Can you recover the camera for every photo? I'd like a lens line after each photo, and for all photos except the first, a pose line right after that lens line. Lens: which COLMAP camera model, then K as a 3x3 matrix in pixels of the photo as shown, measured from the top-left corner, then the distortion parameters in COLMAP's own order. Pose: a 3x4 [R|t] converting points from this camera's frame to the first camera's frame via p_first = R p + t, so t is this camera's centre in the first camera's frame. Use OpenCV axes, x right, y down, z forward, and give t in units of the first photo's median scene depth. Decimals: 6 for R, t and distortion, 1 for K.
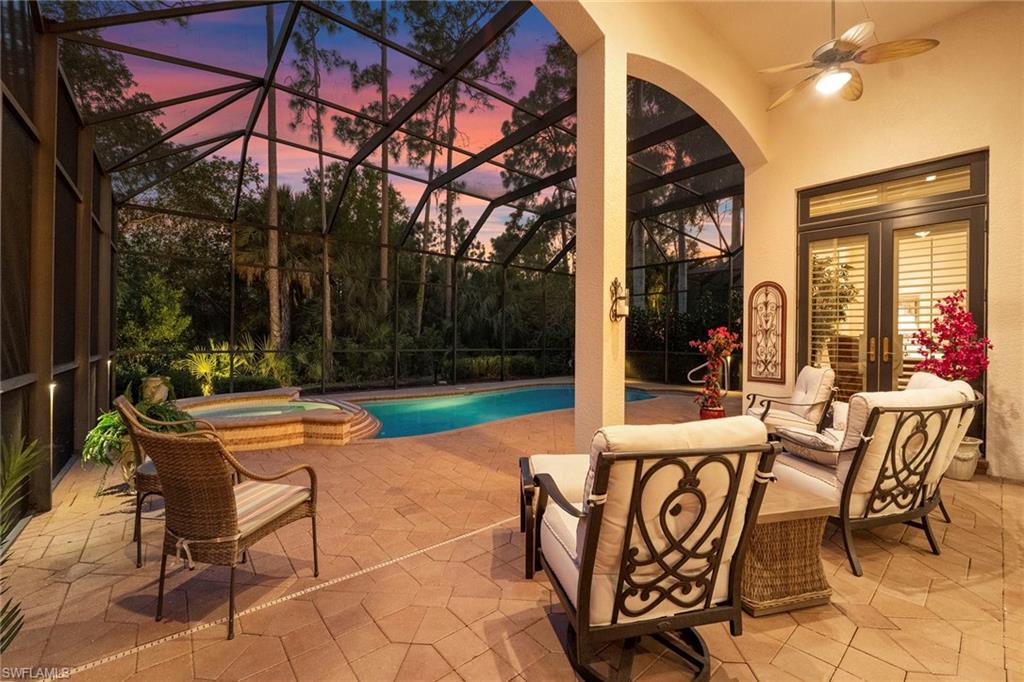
lens RADIAL K [[420.7, 0, 517.7], [0, 420.7, 338.3], [0, 0, 1]] dist [-0.001876, -0.000332]
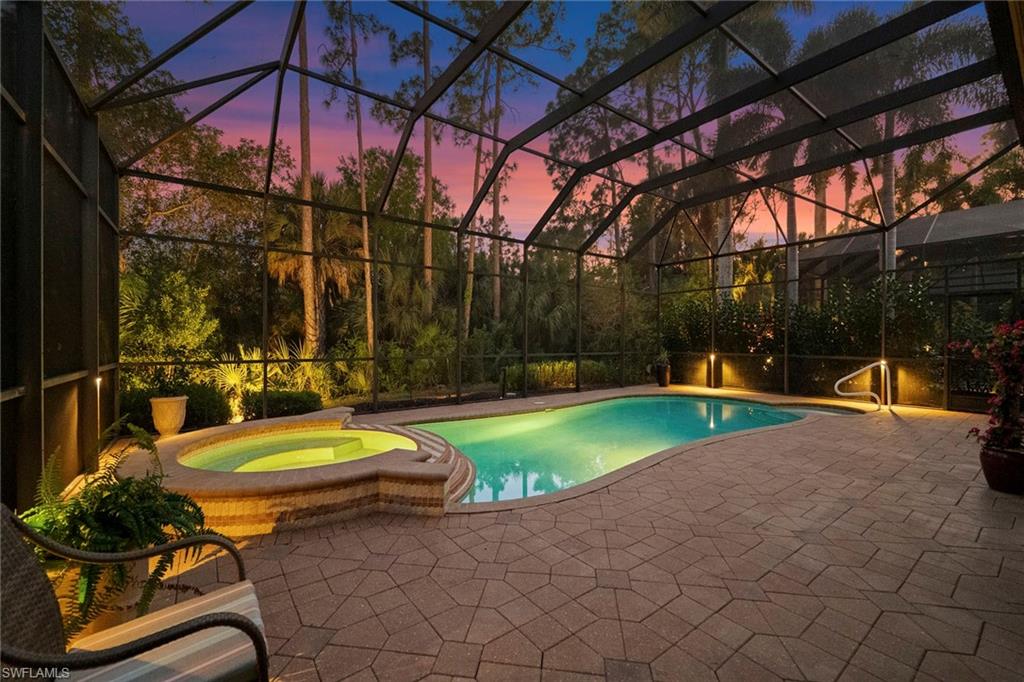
lens RADIAL K [[413.8, 0, 512.0], [0, 413.8, 341.0], [0, 0, 1]] dist [-0.000246, 0.000201]
pose [[0.998483, -0.011363, -0.053872, -0.101976], [0.011477, 0.999933, 0.001805, -0.001386], [0.053848, -0.002420, 0.998546, 0.145502]]
